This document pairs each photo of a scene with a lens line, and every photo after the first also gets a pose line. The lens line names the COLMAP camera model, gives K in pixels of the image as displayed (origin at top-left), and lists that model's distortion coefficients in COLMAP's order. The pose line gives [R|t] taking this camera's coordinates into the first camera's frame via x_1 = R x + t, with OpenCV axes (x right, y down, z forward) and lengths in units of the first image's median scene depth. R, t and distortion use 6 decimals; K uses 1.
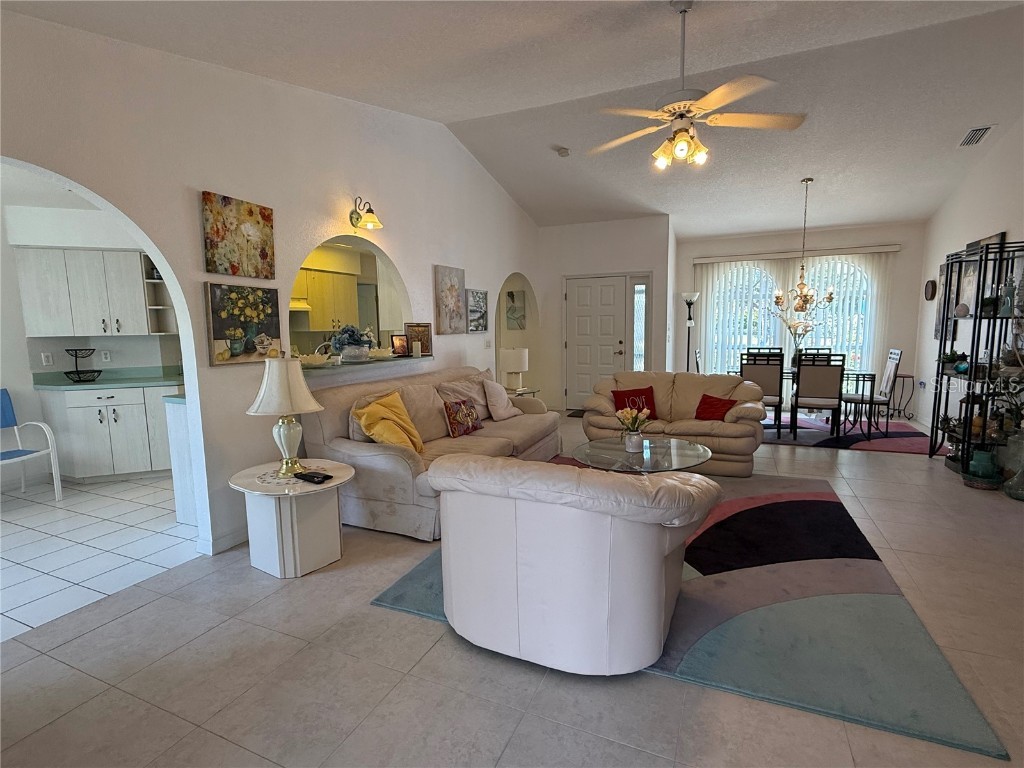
lens RADIAL K [[500.0, 0, 510.3], [0, 500.0, 388.3], [0, 0, 1]] dist [-0.001130, 0.000206]
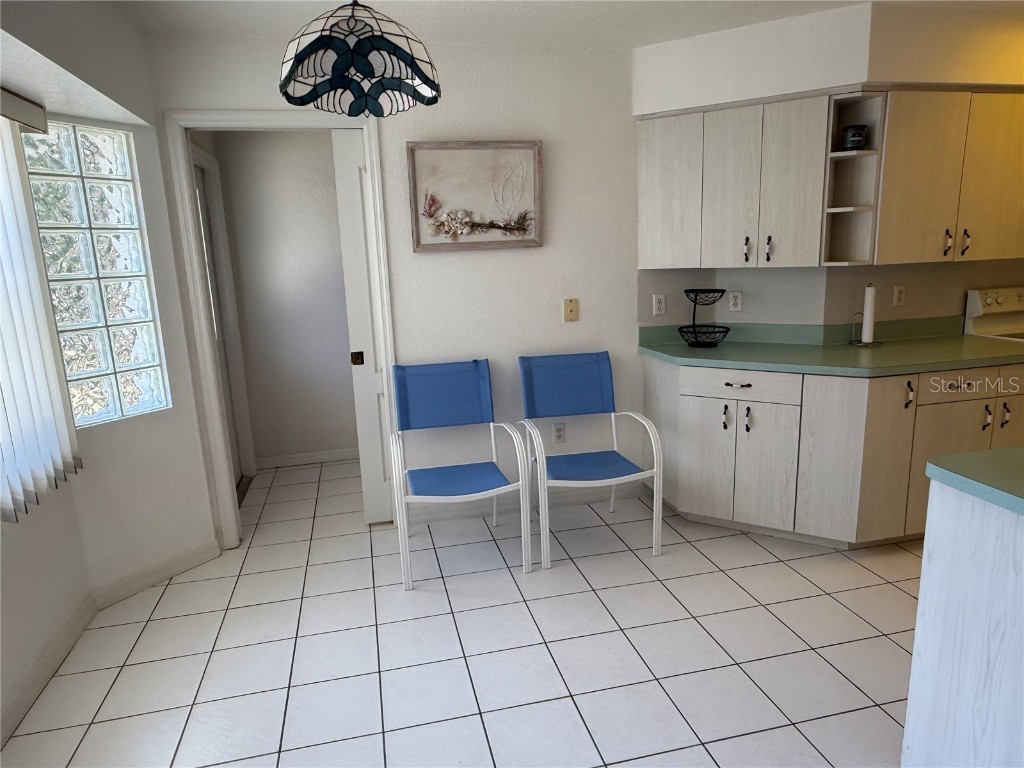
lens RADIAL K [[652.2, 0, 510.7], [0, 652.2, 384.8], [0, 0, 1]] dist [0.002655, 0.000546]
pose [[0.610212, 0.158951, -0.776129, -0.395079], [-0.069522, 0.986630, 0.147401, -0.066281], [0.789182, -0.035988, 0.613104, 0.356926]]
